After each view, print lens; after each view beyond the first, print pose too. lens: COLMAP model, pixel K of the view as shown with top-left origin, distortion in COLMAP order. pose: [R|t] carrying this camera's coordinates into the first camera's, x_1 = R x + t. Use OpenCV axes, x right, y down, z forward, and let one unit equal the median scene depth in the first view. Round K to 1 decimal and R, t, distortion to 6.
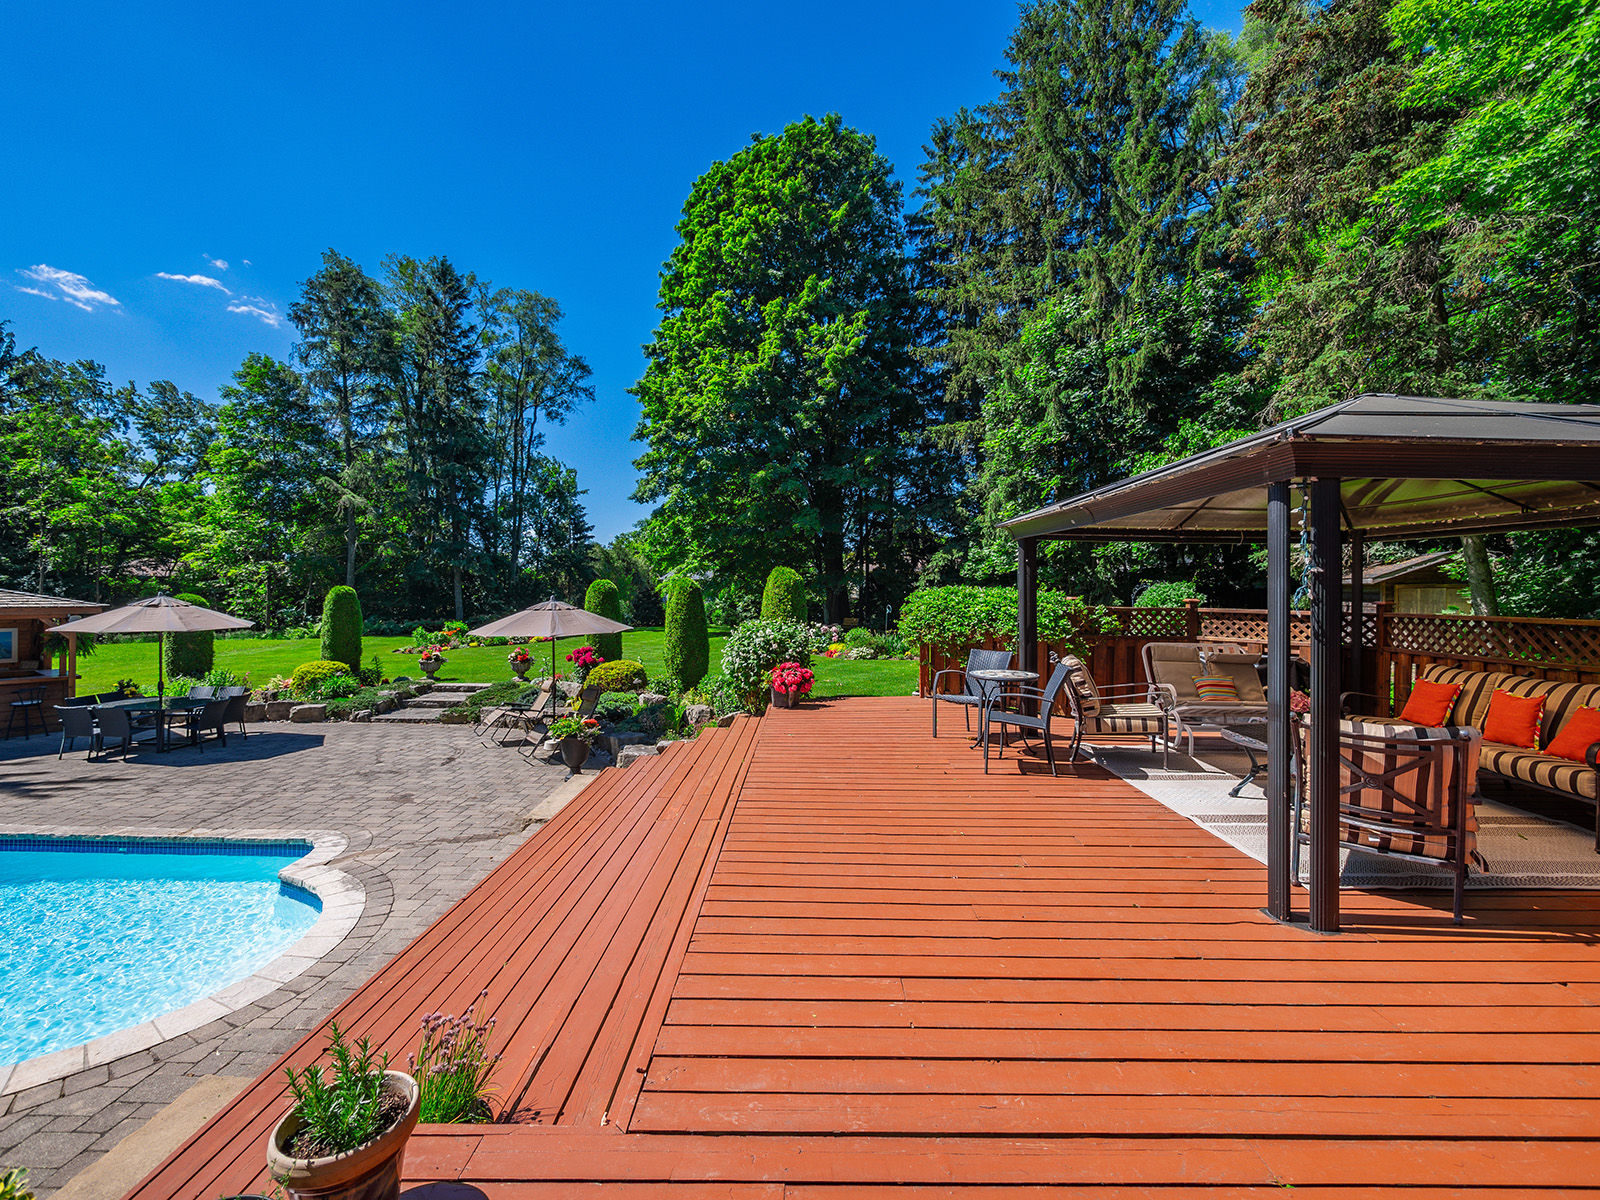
lens RADIAL K [[696.0, 0, 799.8], [0, 696.0, 596.2], [0, 0, 1]] dist [-0.002677, 0.000403]
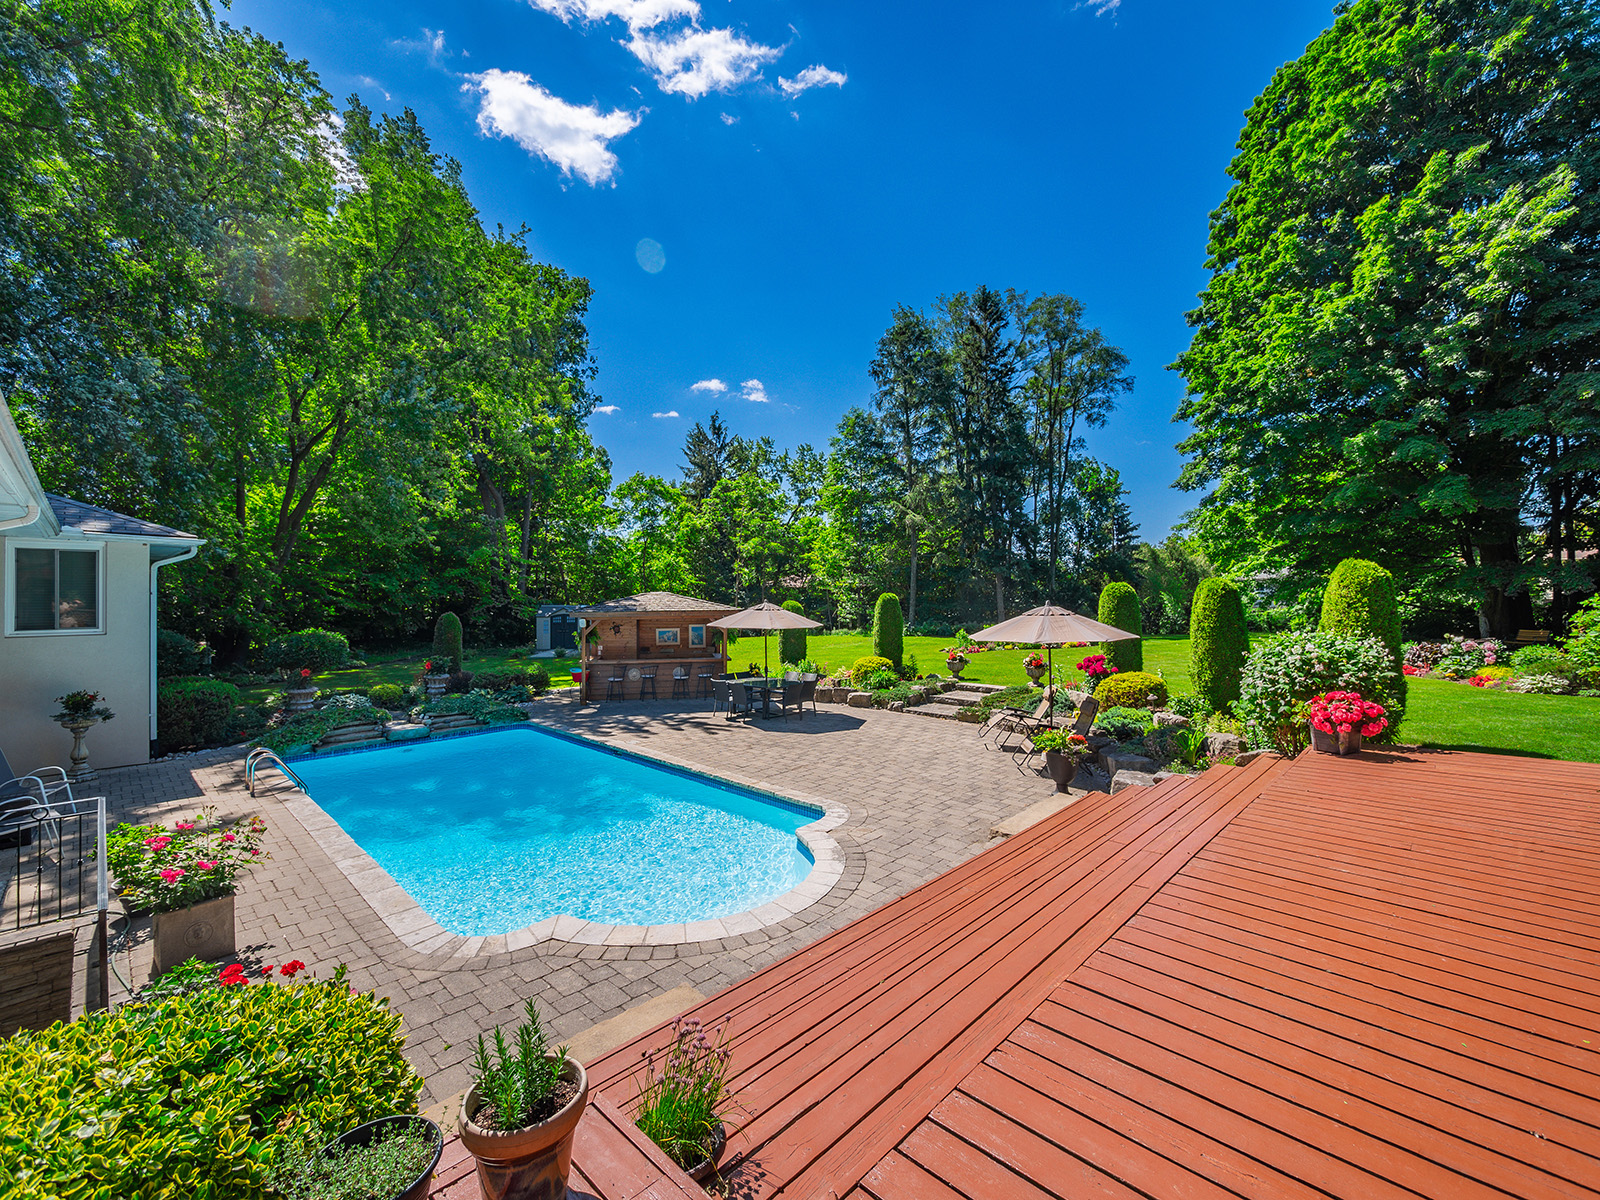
lens RADIAL K [[696.0, 0, 799.8], [0, 696.0, 596.2], [0, 0, 1]] dist [-0.002677, 0.000403]
pose [[0.726786, -0.010084, -0.686790, 0.037960], [0.006125, 0.999948, -0.008201, -0.000503], [0.686837, 0.001754, 0.726809, 0.048970]]
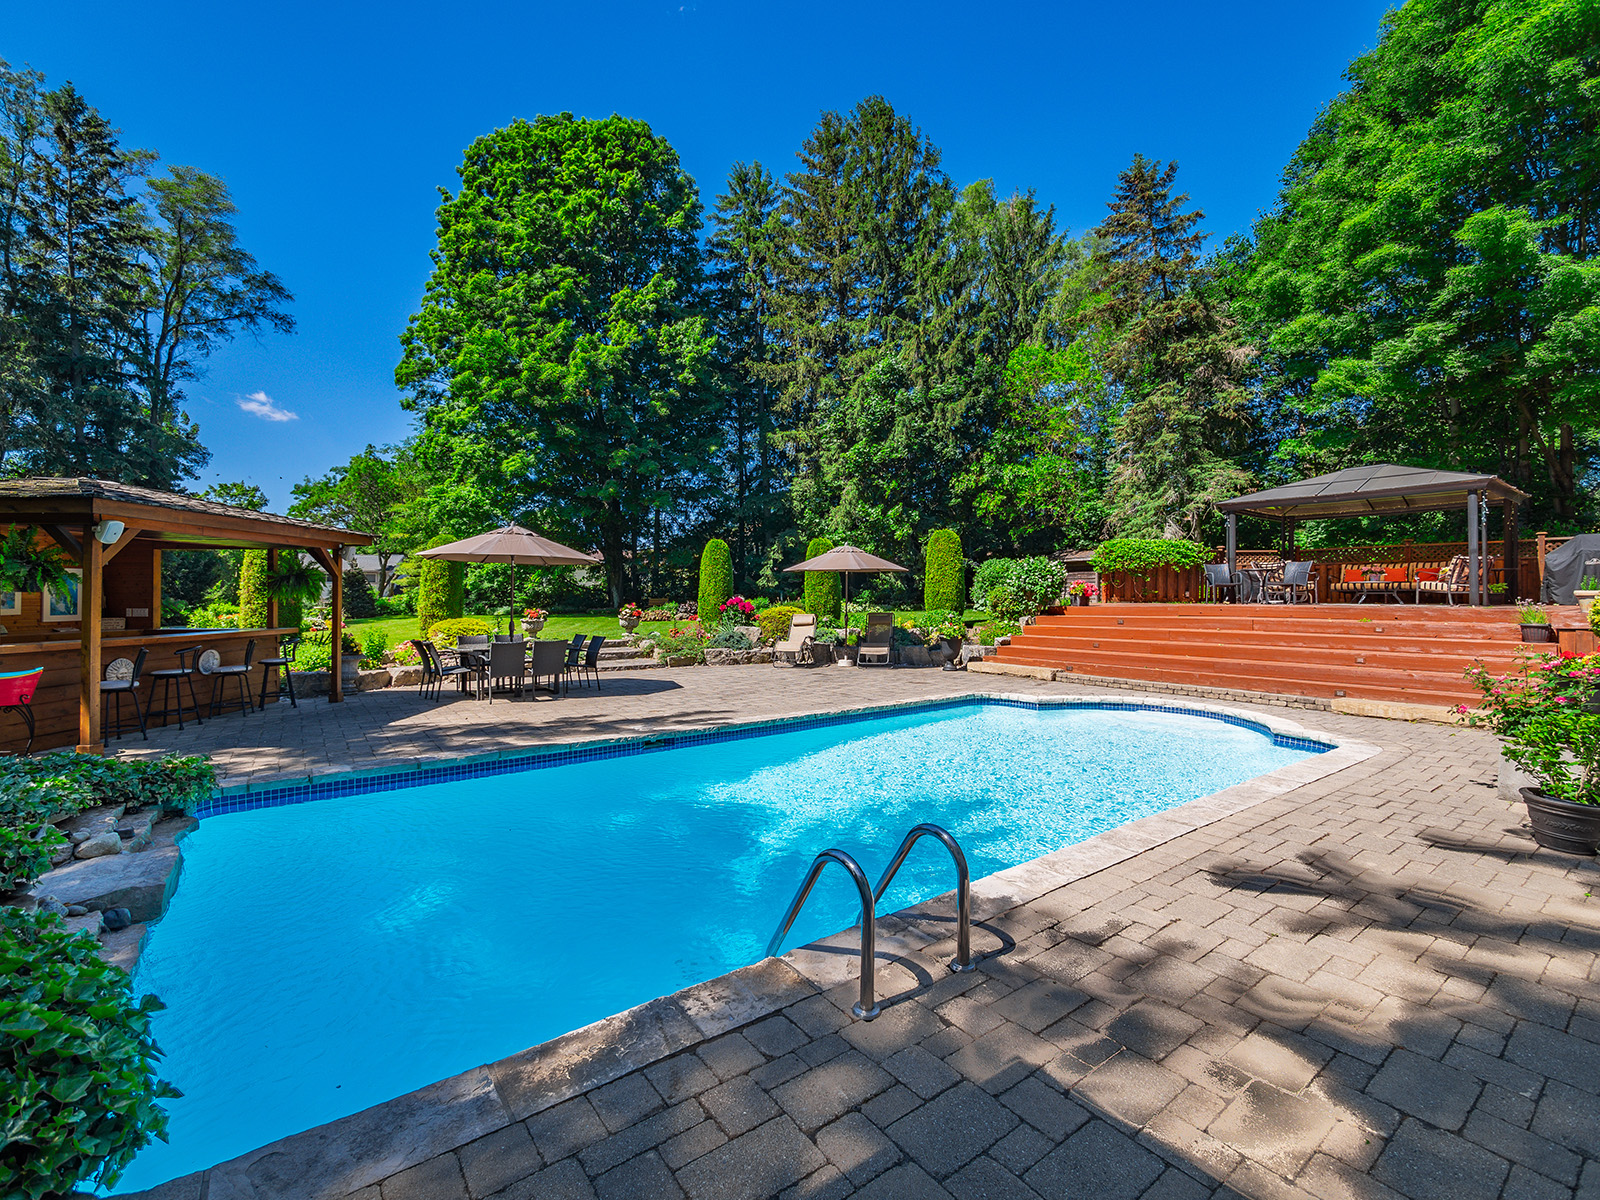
lens RADIAL K [[696.0, 0, 799.8], [0, 696.0, 596.2], [0, 0, 1]] dist [-0.002677, 0.000403]
pose [[0.795497, -0.006694, 0.605921, -0.849599], [0.012359, 0.999910, -0.005179, 0.072553], [-0.605832, 0.011609, 0.795508, 0.060923]]
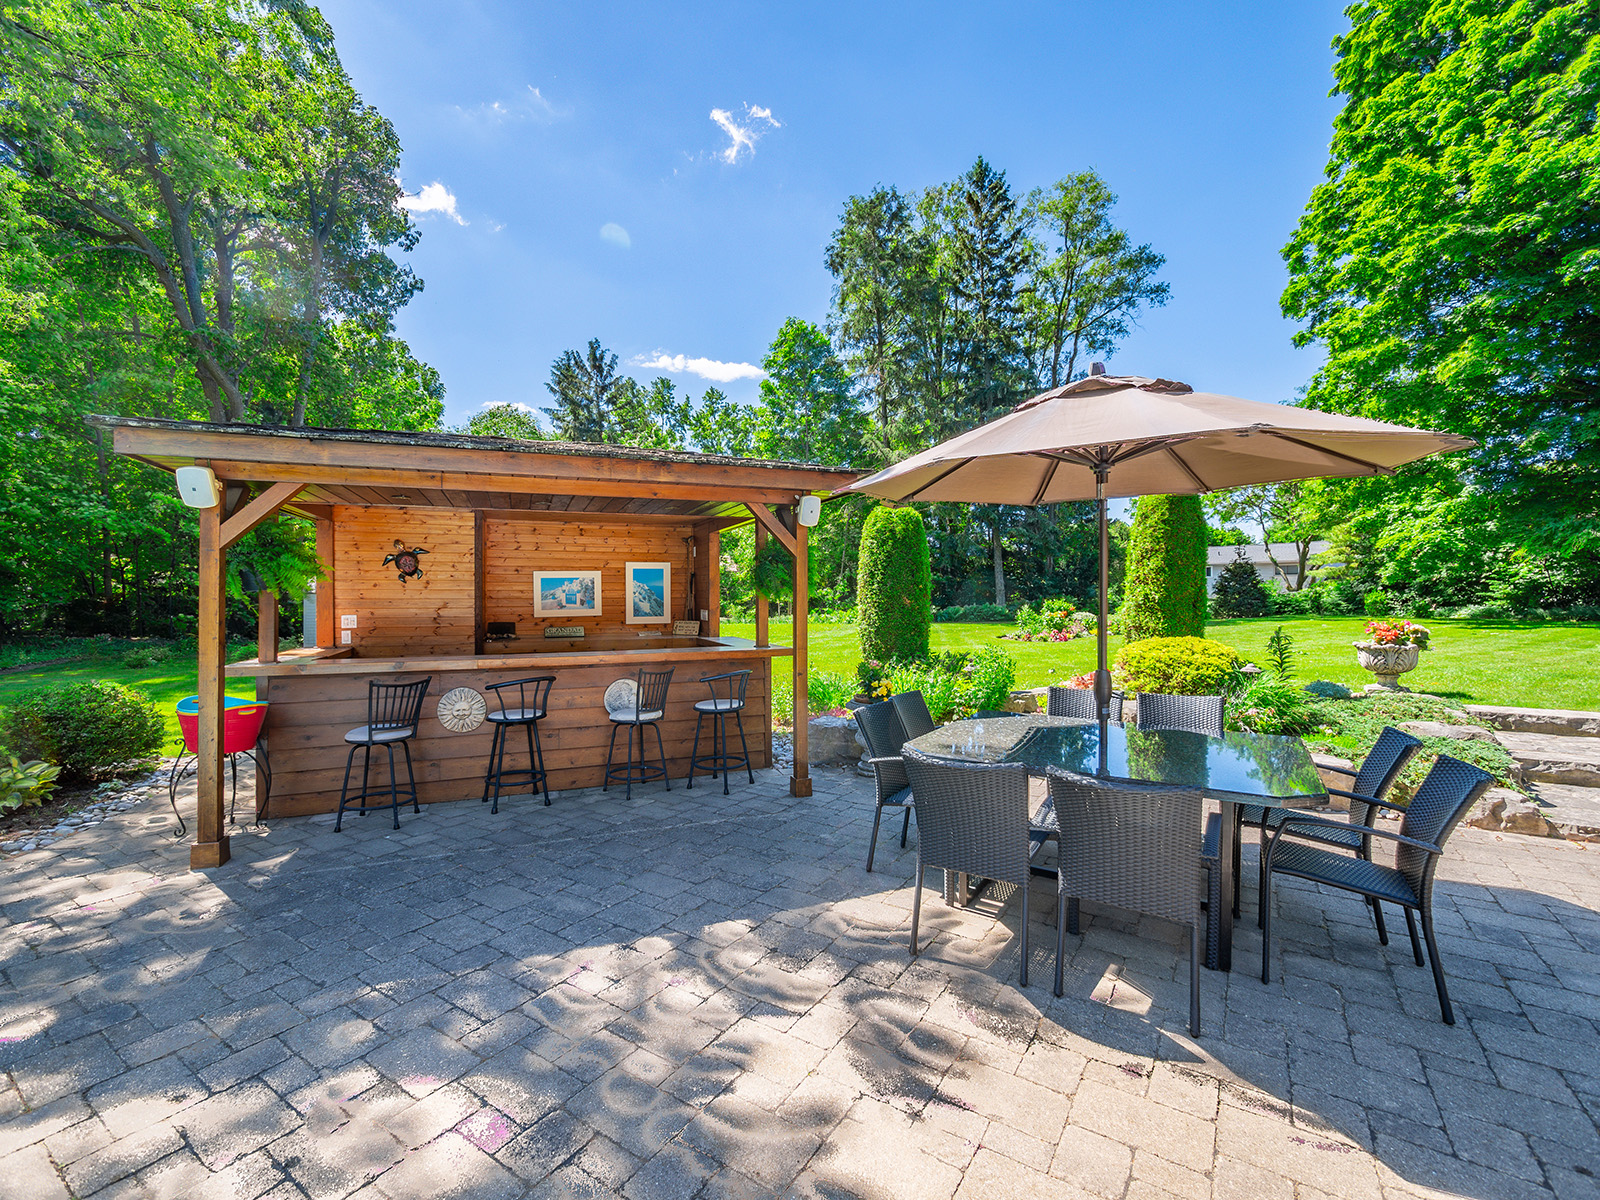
lens RADIAL K [[689.4, 0, 794.4], [0, 689.4, 602.4], [0, 0, 1]] dist [0.000667, -0.000069]
pose [[0.842890, -0.007631, -0.538032, -0.640729], [0.007168, 0.999970, -0.002953, 0.069577], [0.538038, -0.001367, 0.842920, 0.504629]]
